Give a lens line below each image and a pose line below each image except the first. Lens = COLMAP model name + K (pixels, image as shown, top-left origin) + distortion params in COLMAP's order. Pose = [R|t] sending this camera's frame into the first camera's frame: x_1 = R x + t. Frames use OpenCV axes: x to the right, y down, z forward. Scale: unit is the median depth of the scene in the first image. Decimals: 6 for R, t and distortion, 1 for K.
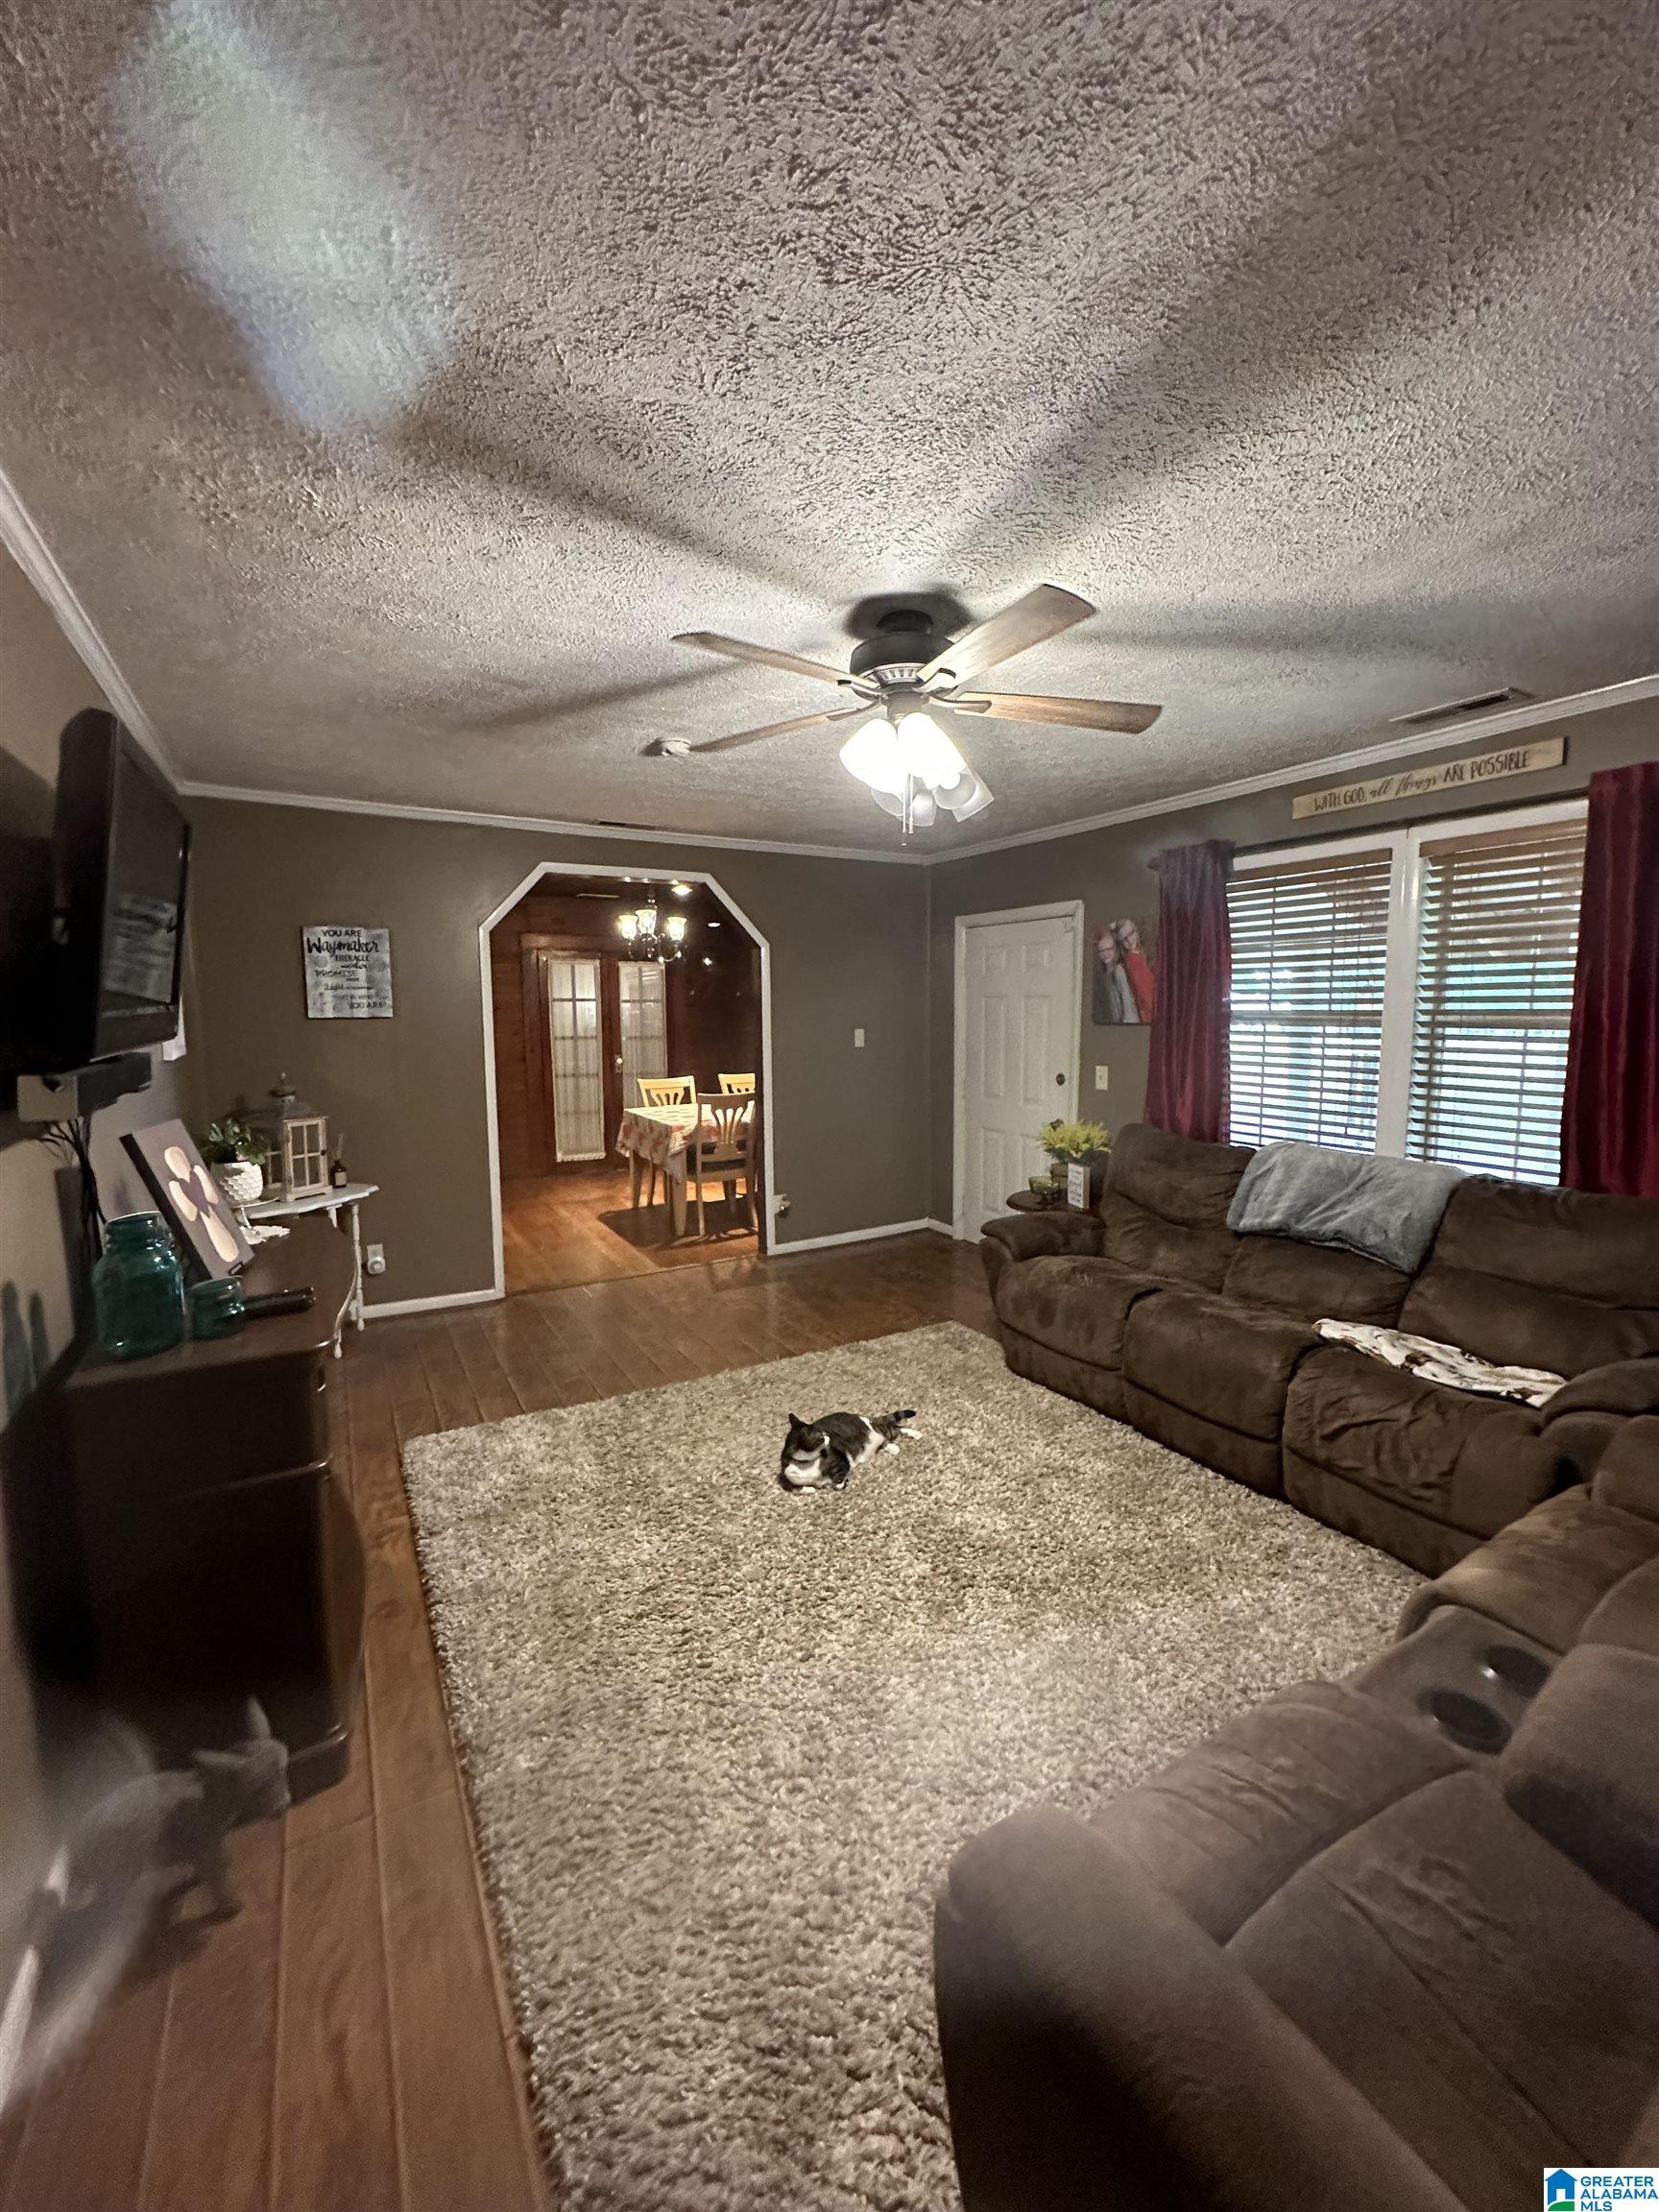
lens RADIAL K [[889.7, 0, 834.5], [0, 889.7, 1101.8], [0, 0, 1]] dist [-0.001617, -0.000162]
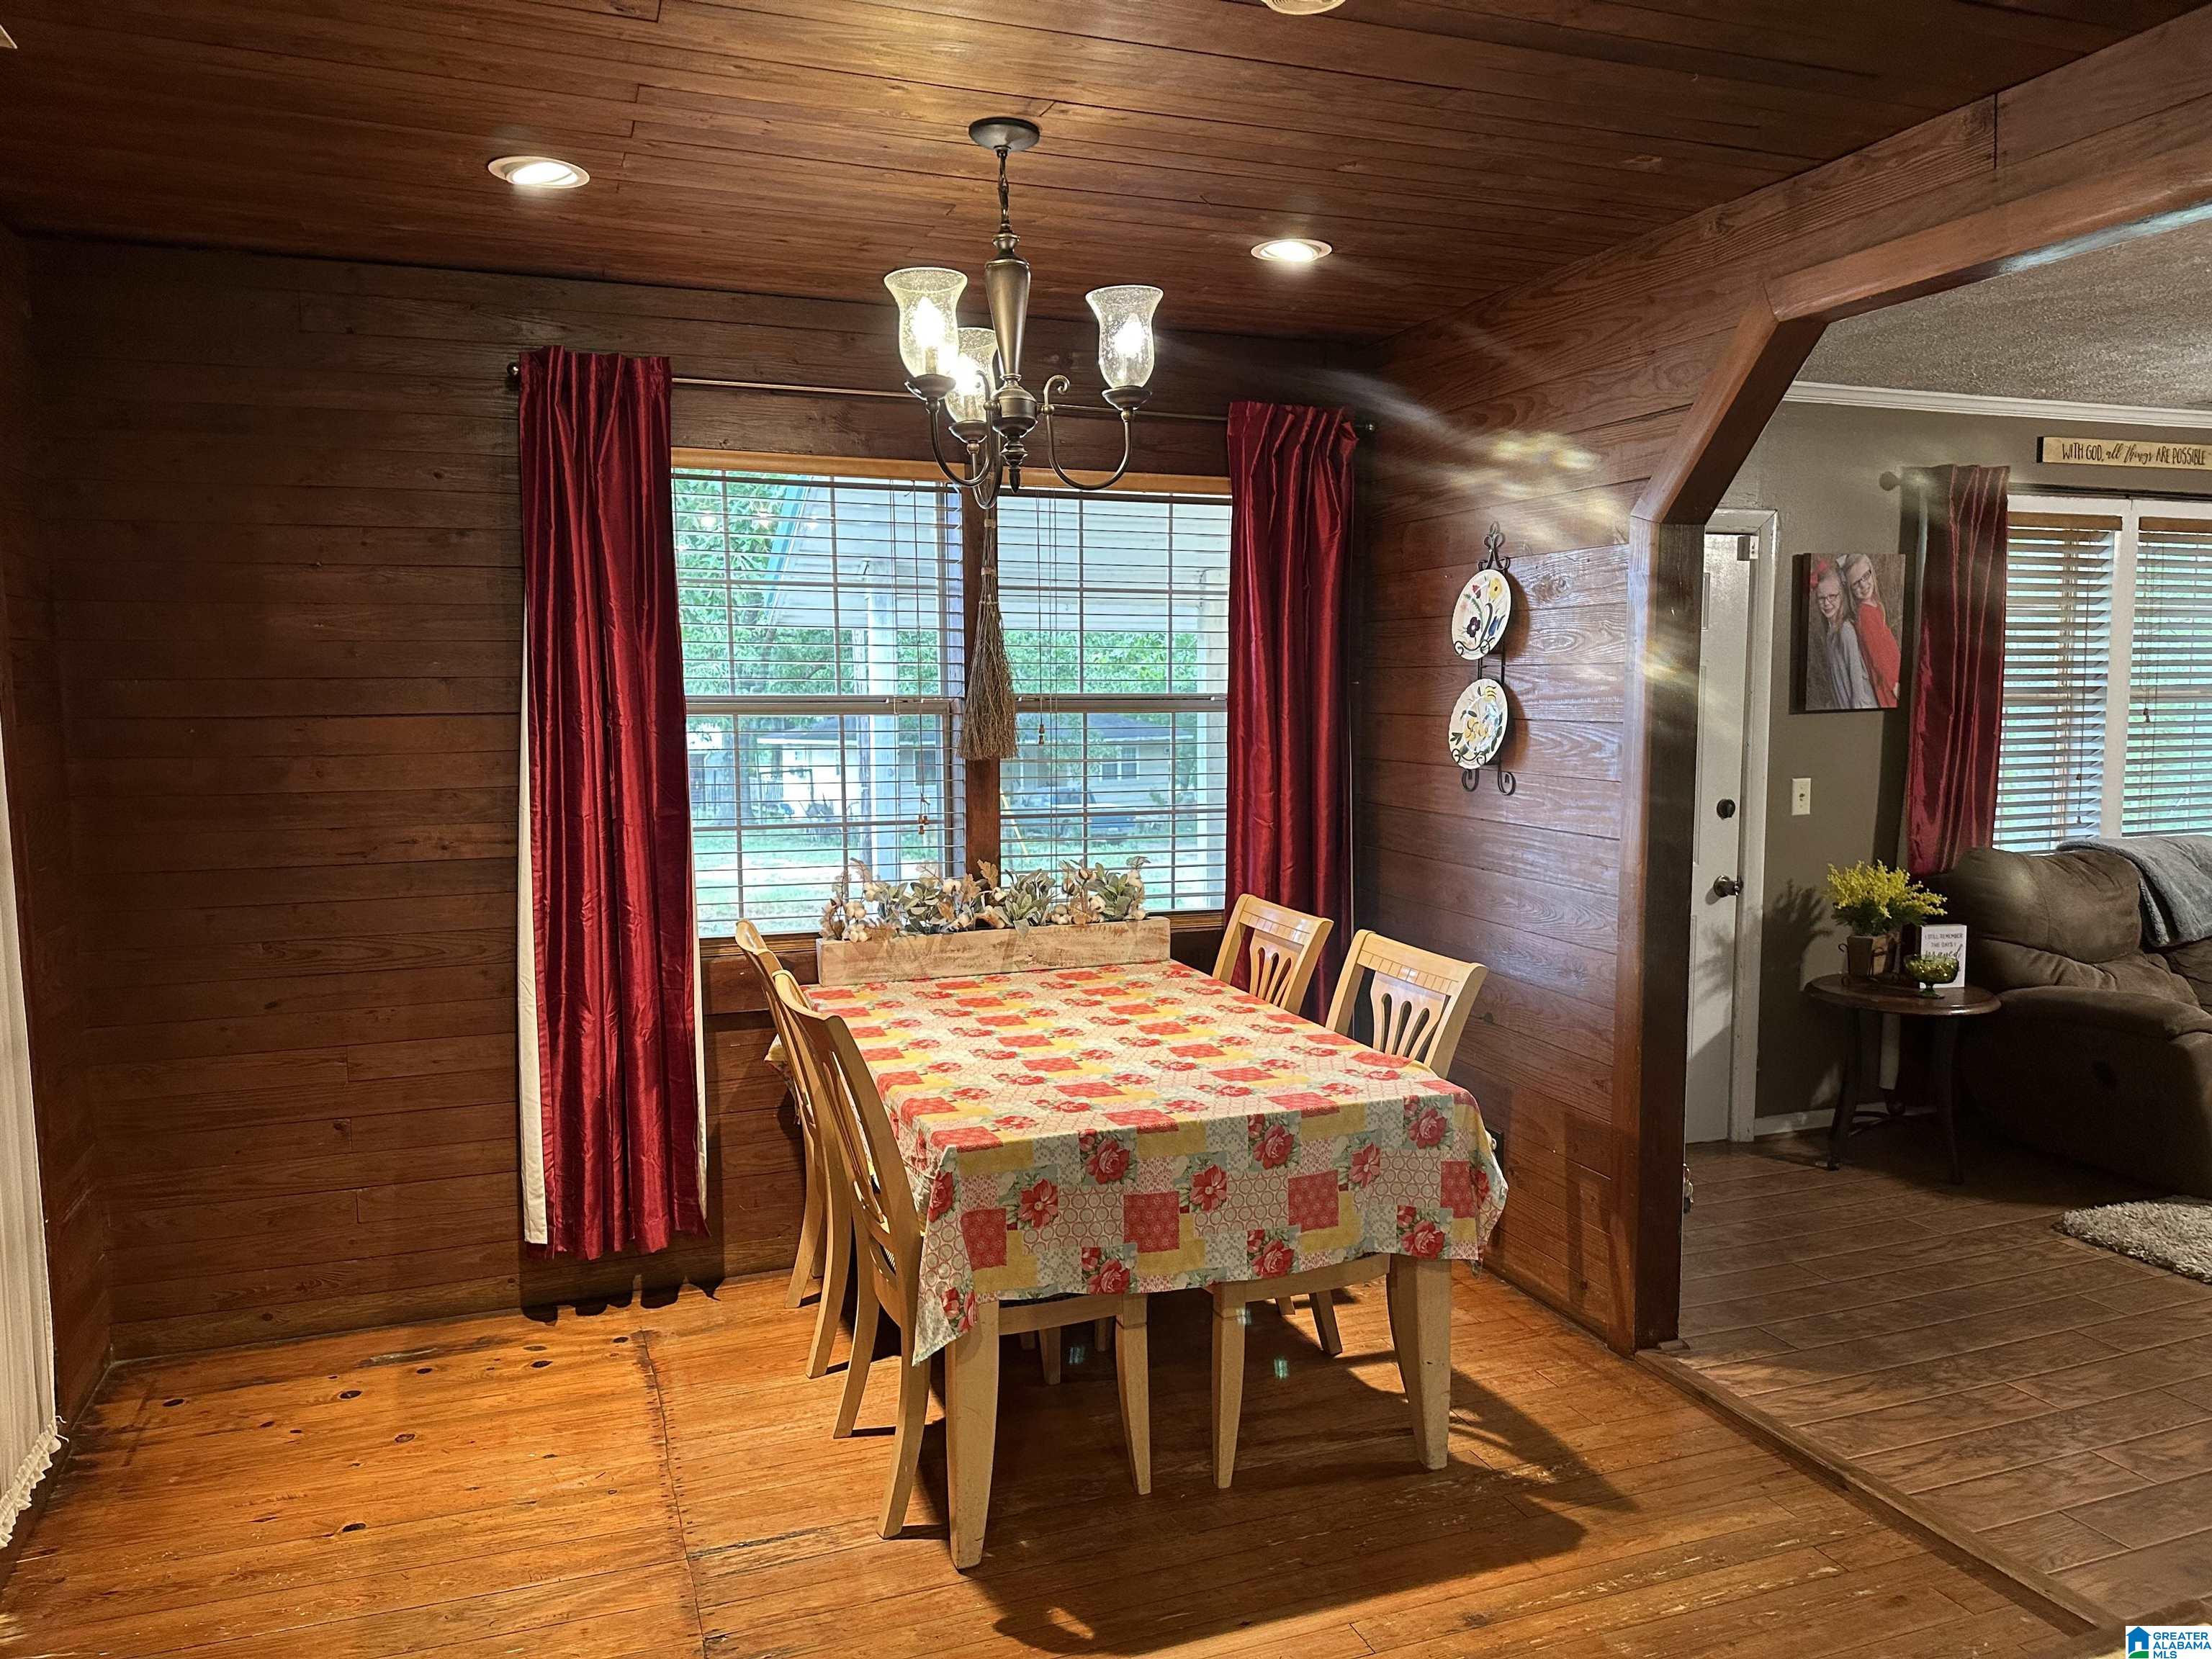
lens RADIAL K [[1559.8, 0, 1104.8], [0, 1559.8, 830.1], [0, 0, 1]] dist [0.002624, 0.000838]
pose [[0.163811, -0.088335, 0.982529, -0.939811], [0.113003, 0.991107, 0.070266, -0.147061], [-0.979998, 0.099519, 0.172336, 1.383486]]
